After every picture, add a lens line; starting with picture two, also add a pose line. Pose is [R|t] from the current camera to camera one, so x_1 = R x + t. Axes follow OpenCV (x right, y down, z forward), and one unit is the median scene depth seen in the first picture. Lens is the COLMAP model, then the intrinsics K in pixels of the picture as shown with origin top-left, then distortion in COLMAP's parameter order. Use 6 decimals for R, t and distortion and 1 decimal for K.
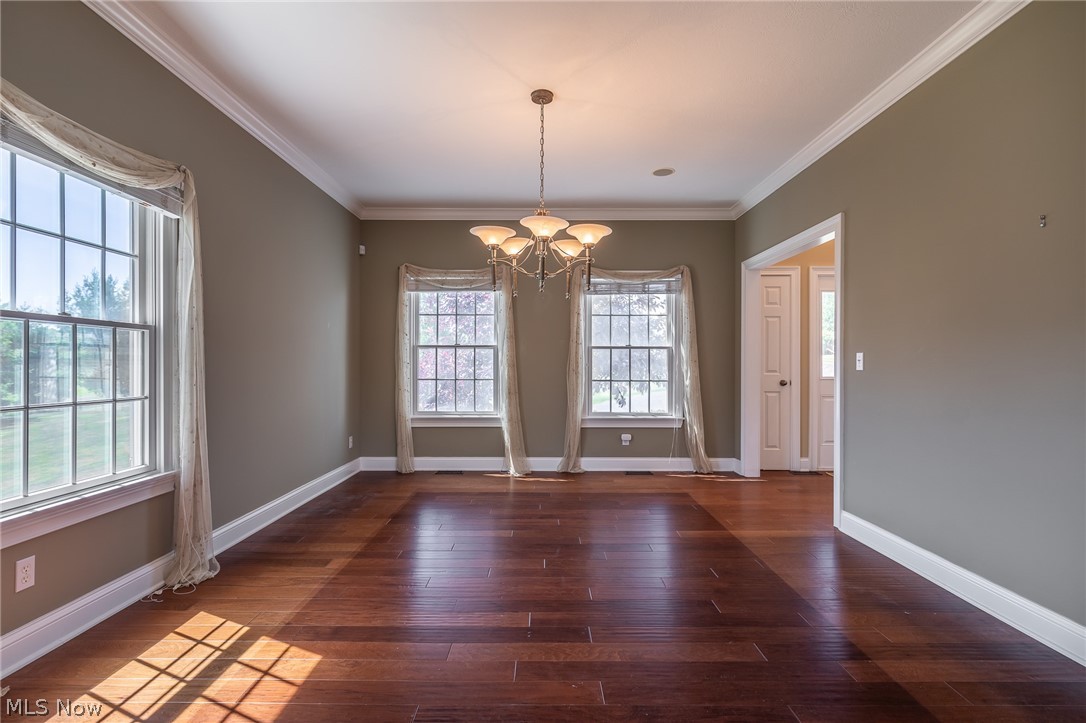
lens RADIAL K [[517.7, 0, 544.0], [0, 517.7, 360.5], [0, 0, 1]] dist [-0.001242, -0.000029]
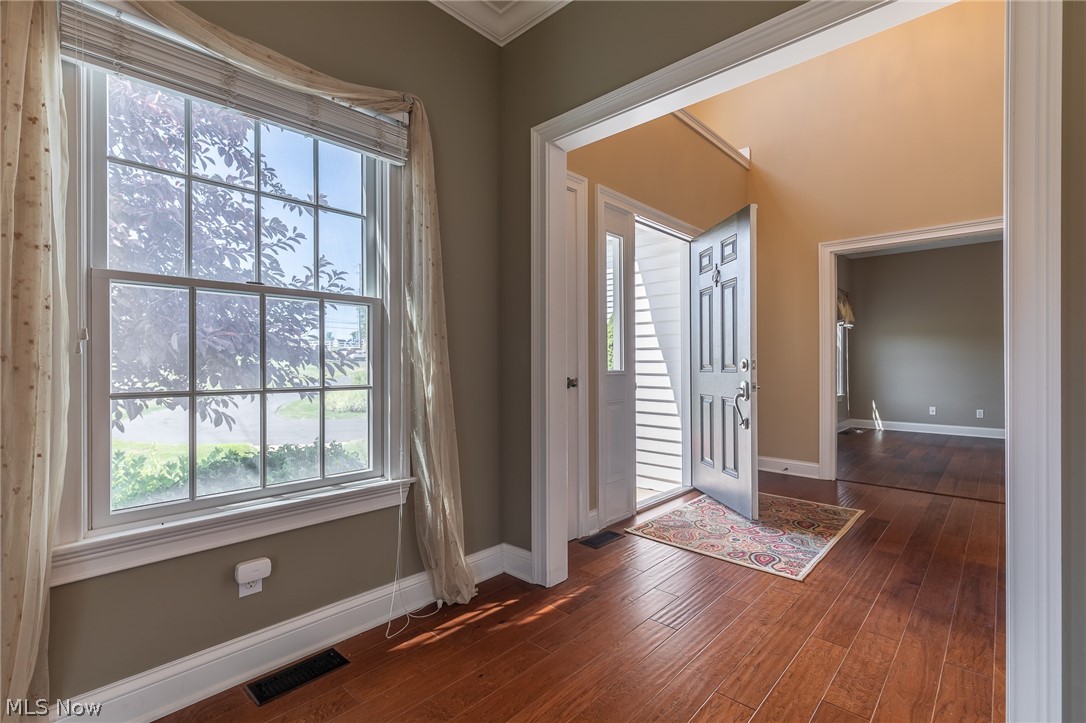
lens RADIAL K [[497.3, 0, 545.8], [0, 497.3, 365.2], [0, 0, 1]] dist [0.005225, 0.000236]
pose [[0.667023, -0.005802, 0.745015, 0.051503], [0.008630, 0.999963, 0.000060, 0.023639], [-0.744987, 0.006390, 0.667048, 0.662858]]
